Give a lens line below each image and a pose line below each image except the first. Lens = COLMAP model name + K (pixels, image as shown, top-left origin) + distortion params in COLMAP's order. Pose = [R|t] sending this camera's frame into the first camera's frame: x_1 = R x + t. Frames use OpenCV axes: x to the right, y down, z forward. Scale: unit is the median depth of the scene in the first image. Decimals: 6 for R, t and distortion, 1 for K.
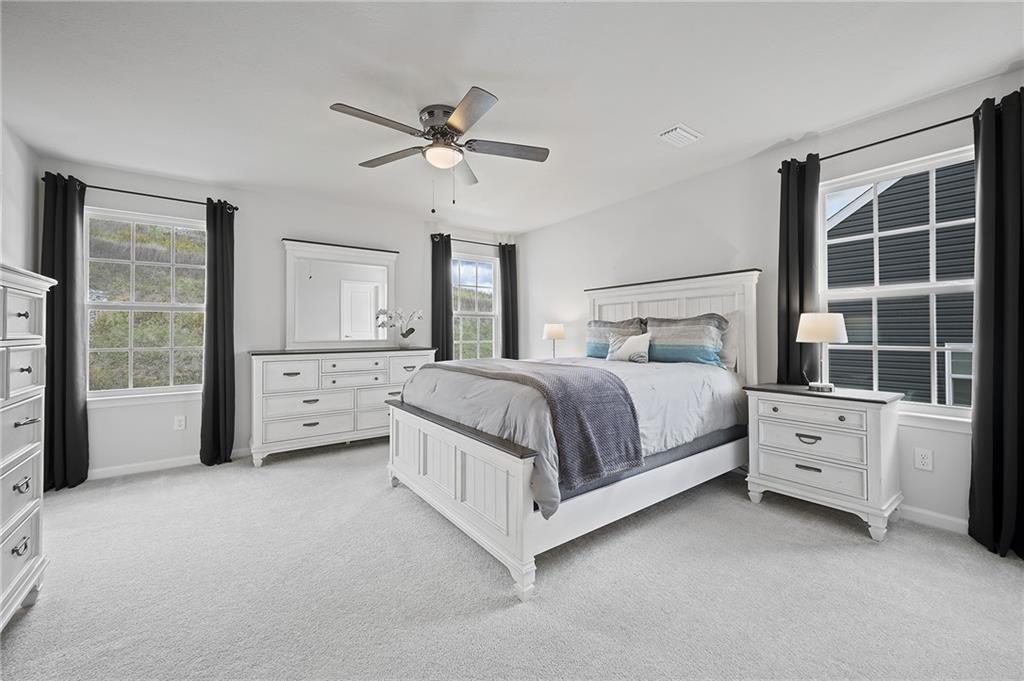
lens RADIAL K [[405.2, 0, 510.6], [0, 405.2, 332.0], [0, 0, 1]] dist [0.010424, 0.000115]
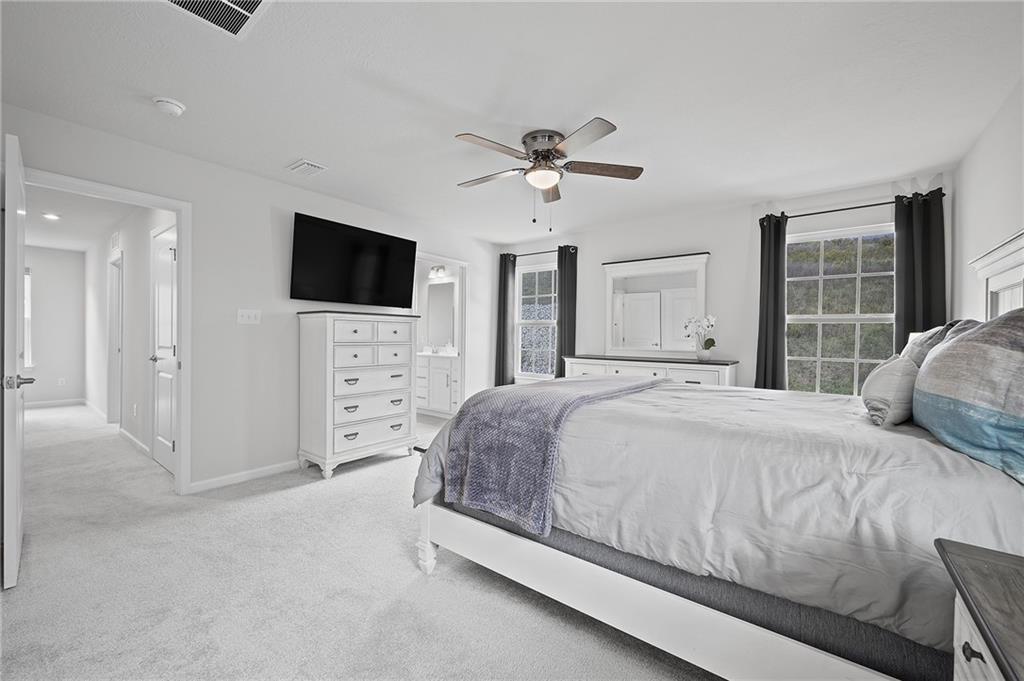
lens RADIAL K [[405.2, 0, 511.0], [0, 405.2, 338.6], [0, 0, 1]] dist [0.010424, 0.000115]
pose [[0.278343, 0.015406, -0.960358, 0.594595], [-0.016925, 0.999795, 0.011134, -0.014571], [0.960333, 0.013156, 0.278546, 0.443050]]
